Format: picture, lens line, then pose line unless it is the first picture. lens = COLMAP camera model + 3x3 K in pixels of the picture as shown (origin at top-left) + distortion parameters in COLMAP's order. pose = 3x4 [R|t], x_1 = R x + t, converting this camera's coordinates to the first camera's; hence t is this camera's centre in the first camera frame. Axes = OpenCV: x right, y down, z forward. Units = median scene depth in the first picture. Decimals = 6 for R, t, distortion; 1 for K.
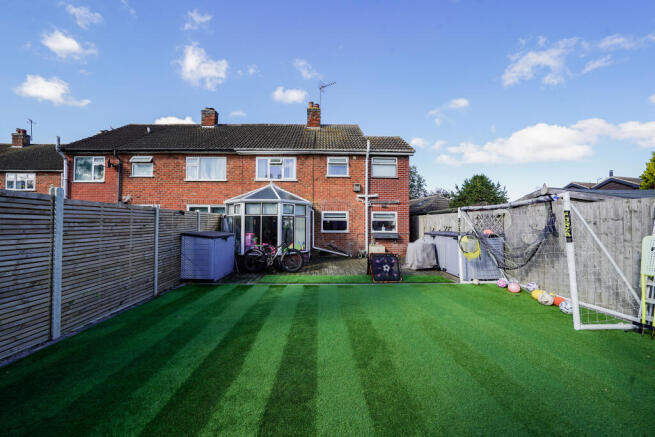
lens RADIAL K [[230.4, 0, 327.5], [0, 230.4, 218.5], [0, 0, 1]] dist [-0.027178, 0.000255]
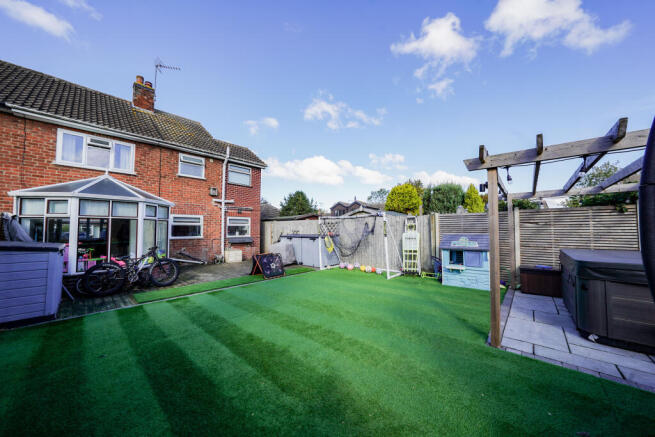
lens RADIAL K [[230.4, 0, 327.5], [0, 230.4, 218.5], [0, 0, 1]] dist [-0.027178, 0.000255]
pose [[0.673990, 0.029341, 0.738158, -0.256227], [-0.012029, 0.999514, -0.028746, 0.001652], [-0.738643, 0.010496, 0.674015, -0.005110]]
